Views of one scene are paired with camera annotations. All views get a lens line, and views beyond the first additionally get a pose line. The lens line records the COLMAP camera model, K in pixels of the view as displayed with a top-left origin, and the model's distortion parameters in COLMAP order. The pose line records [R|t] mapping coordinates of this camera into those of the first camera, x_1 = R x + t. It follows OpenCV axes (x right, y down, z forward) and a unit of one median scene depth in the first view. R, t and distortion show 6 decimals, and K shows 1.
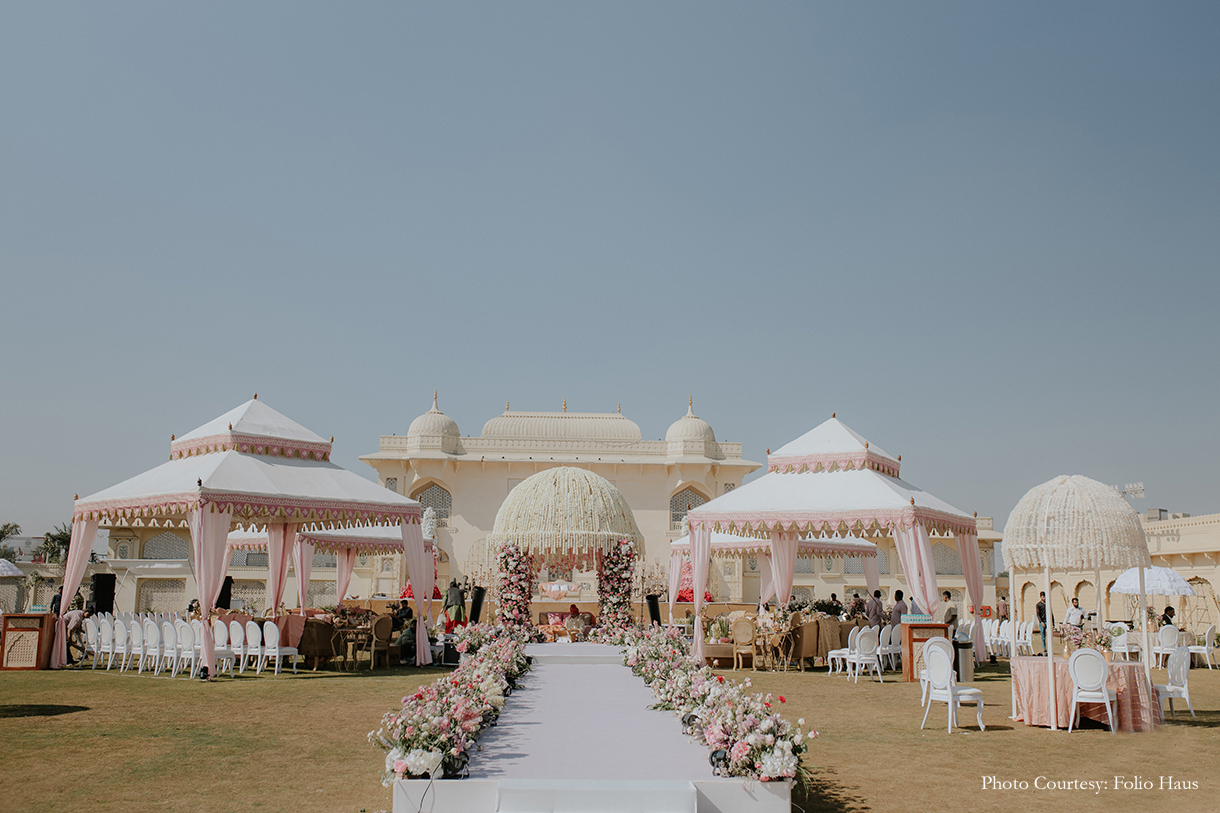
lens RADIAL K [[1146.1, 0, 610.0], [0, 1146.1, 406.5], [0, 0, 1]] dist [-0.017704, -0.021551]
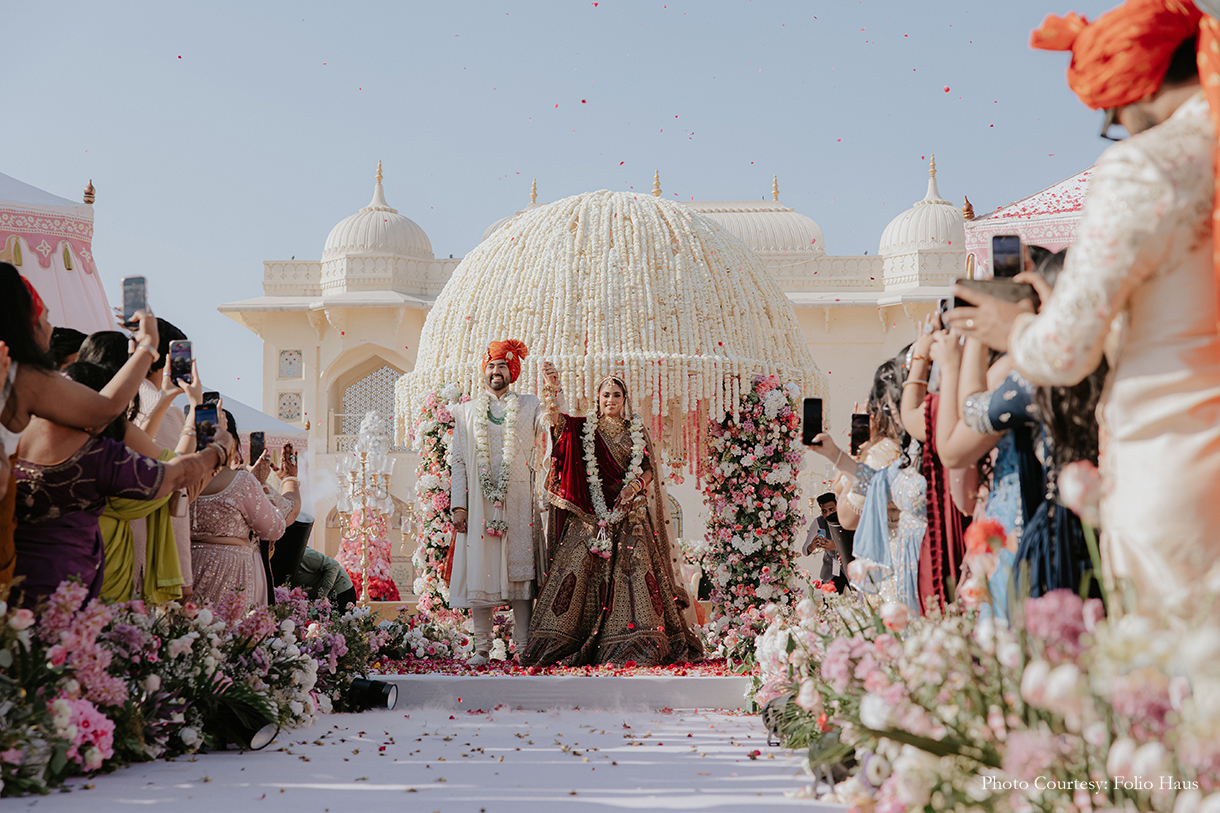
lens RADIAL K [[1946.8, 0, 610.0], [0, 1946.8, 406.5], [0, 0, 1]] dist [0.033437, 0.012139]
pose [[0.995843, -0.024012, -0.087859, 0.015499], [0.028001, 0.998619, 0.044455, 0.097874], [0.086670, -0.046730, 0.995140, 0.402160]]
